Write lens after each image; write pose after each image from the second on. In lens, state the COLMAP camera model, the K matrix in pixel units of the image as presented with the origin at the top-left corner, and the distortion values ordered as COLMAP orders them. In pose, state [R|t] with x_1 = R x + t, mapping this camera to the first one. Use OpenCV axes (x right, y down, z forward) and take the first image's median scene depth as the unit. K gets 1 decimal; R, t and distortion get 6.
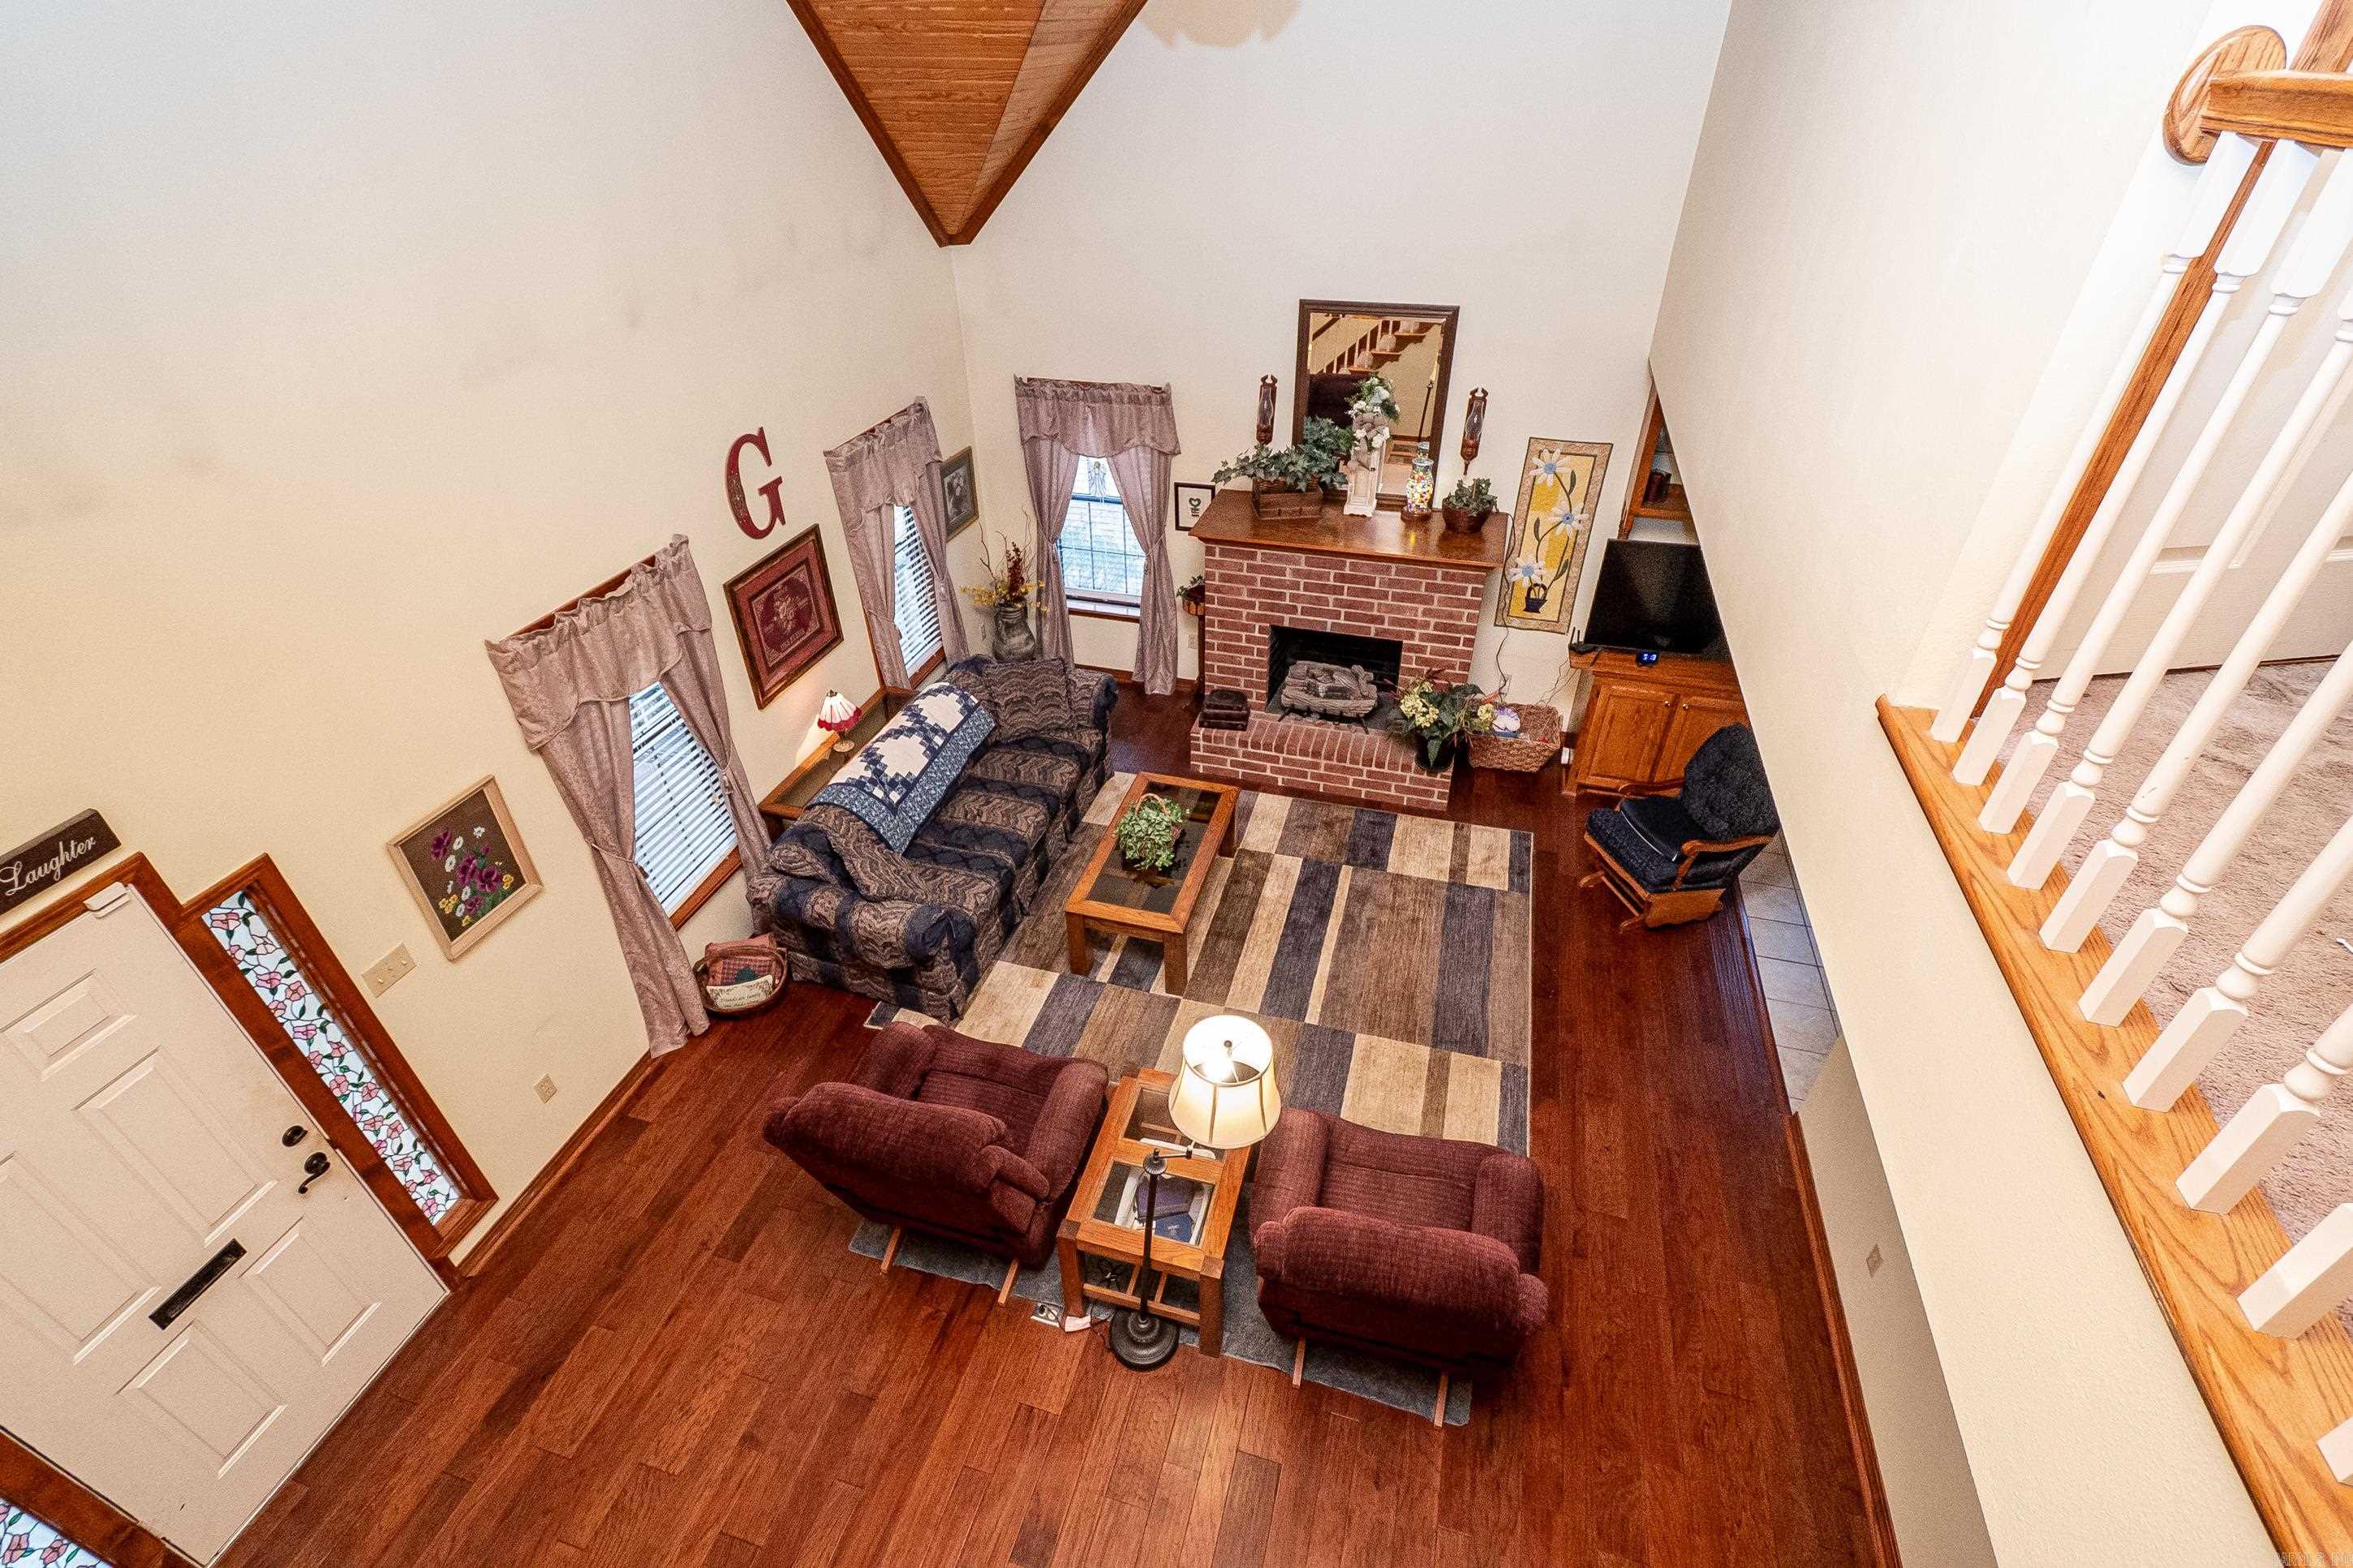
lens RADIAL K [[1038.8, 0, 1167.0], [0, 1038.8, 783.0], [0, 0, 1]] dist [0.013508, 0.000124]
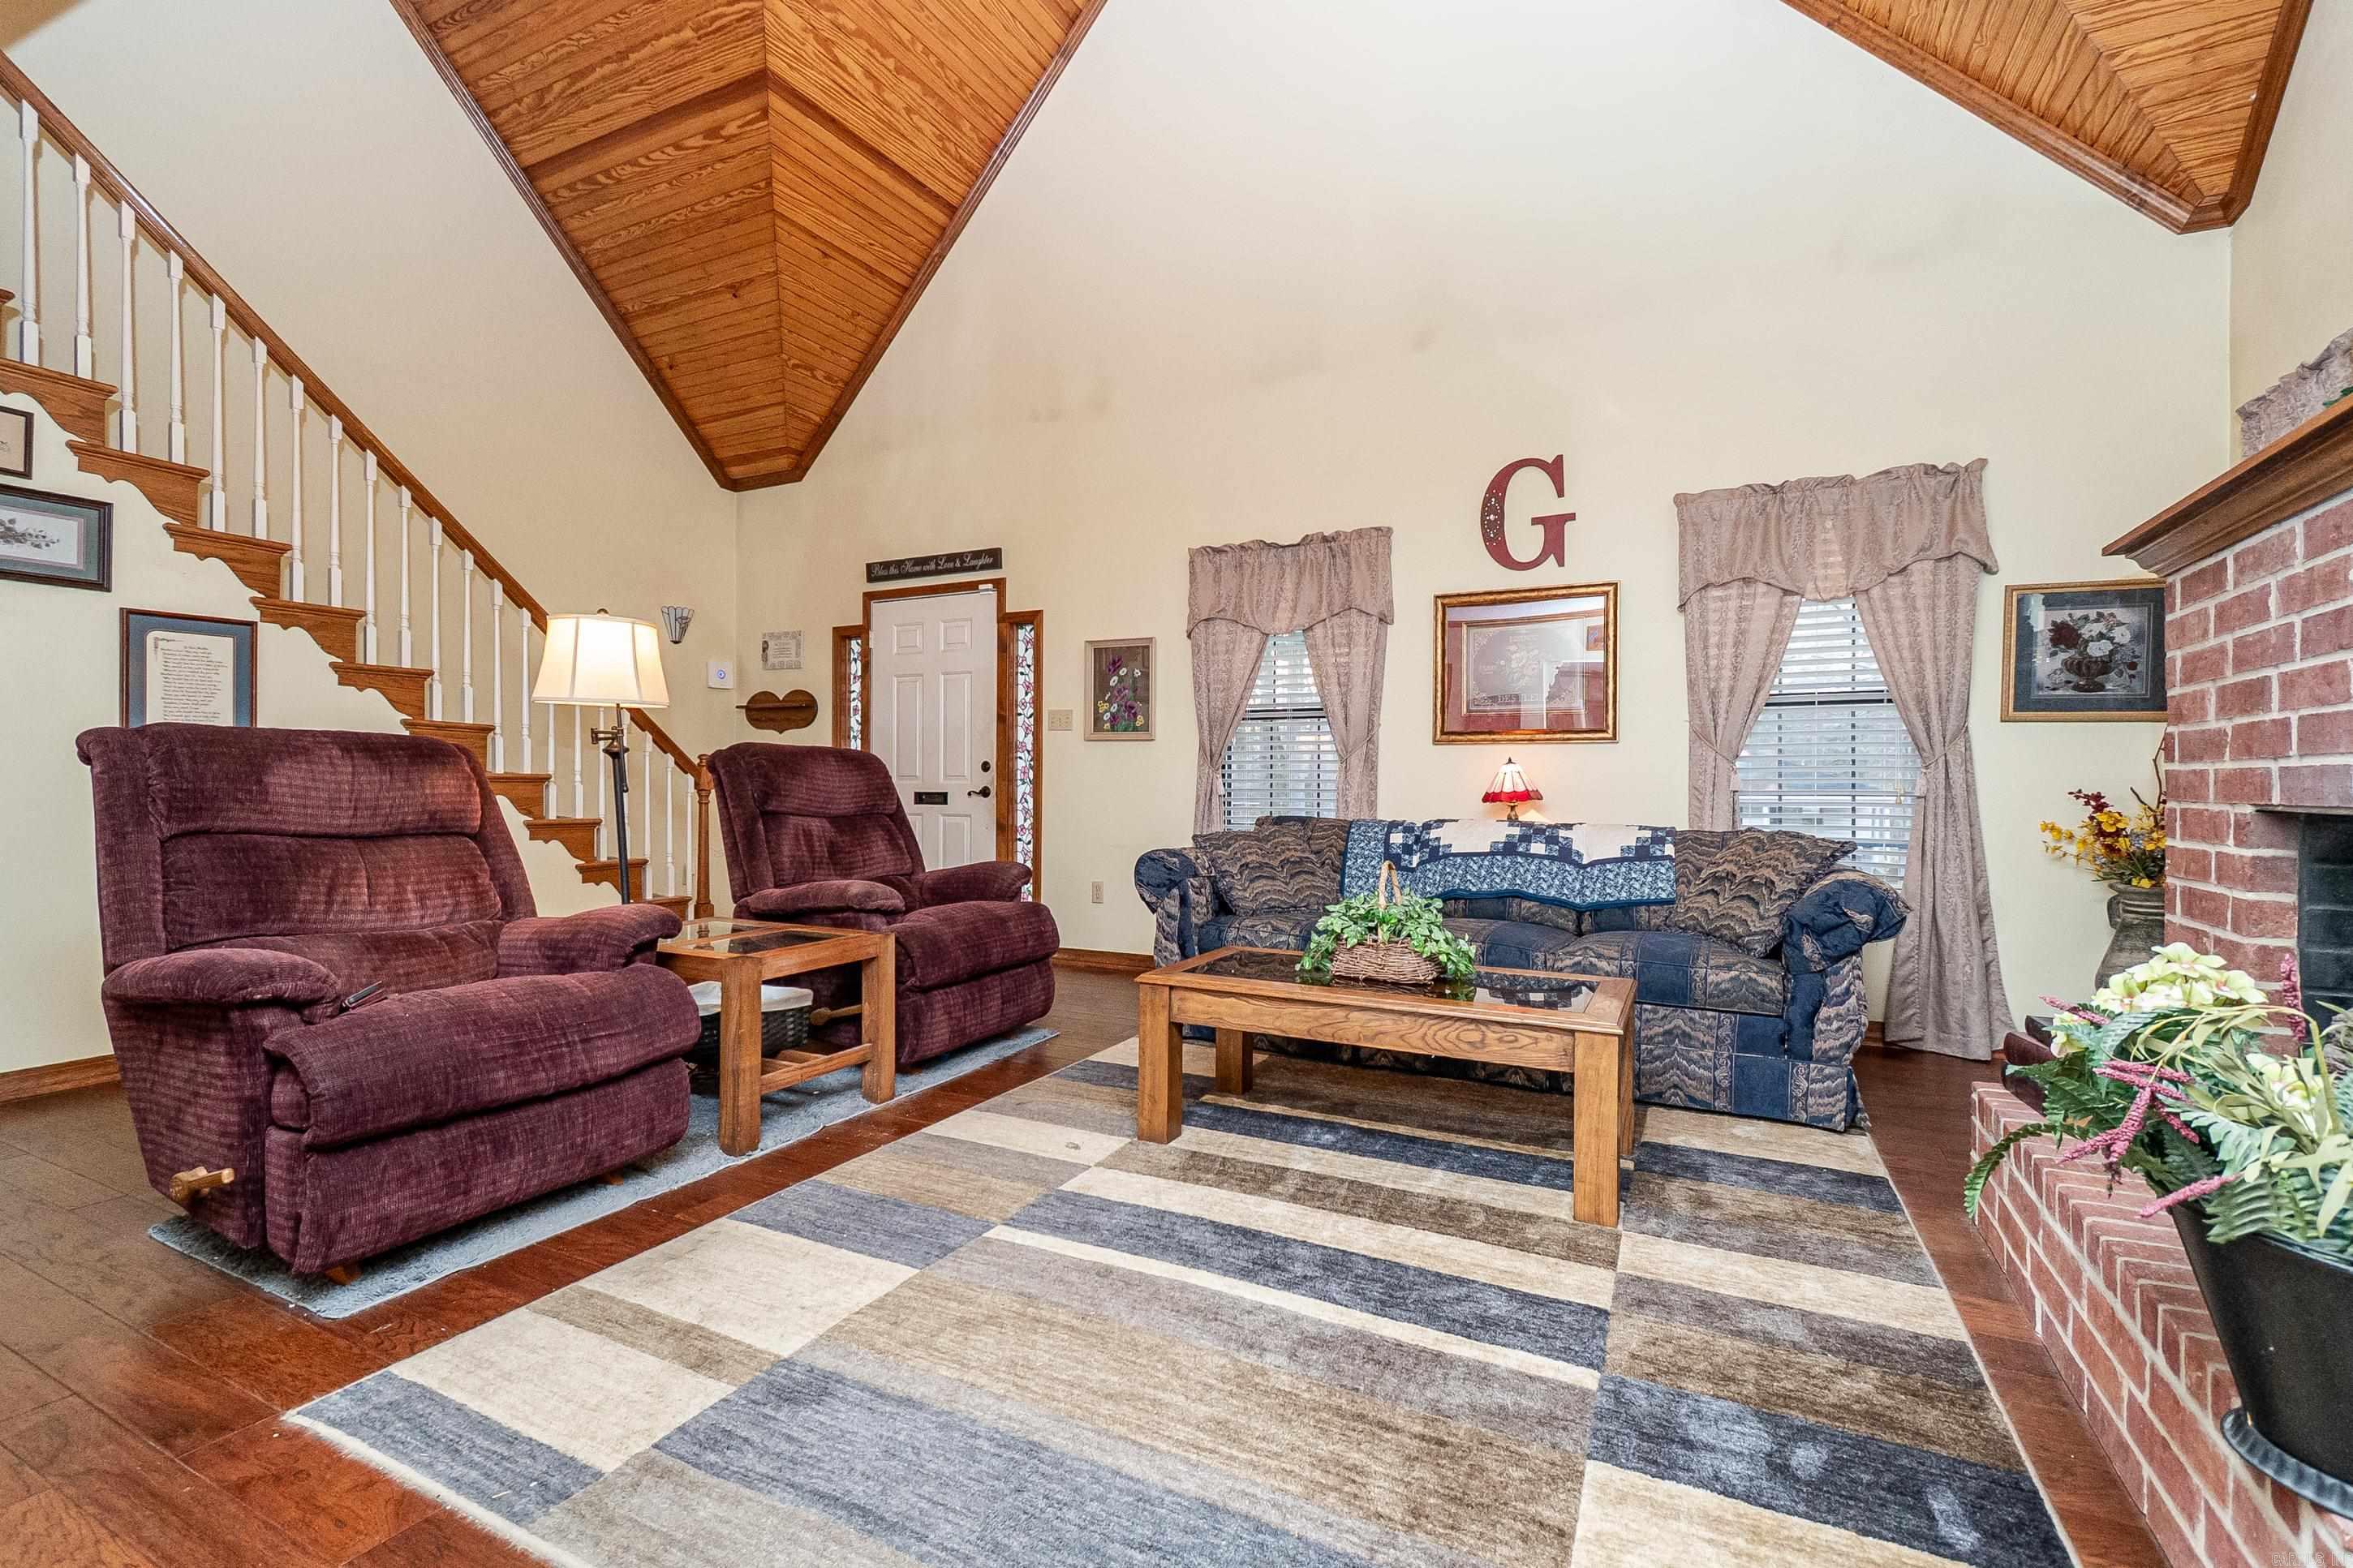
lens RADIAL K [[1035.7, 0, 1184.7], [0, 1035.7, 786.4], [0, 0, 1]] dist [0.012847, -0.008105]
pose [[-0.177246, 0.020484, -0.983953, 0.470286], [-0.571004, 0.812164, 0.119766, -0.022285], [0.801585, 0.583069, -0.132256, 0.849630]]
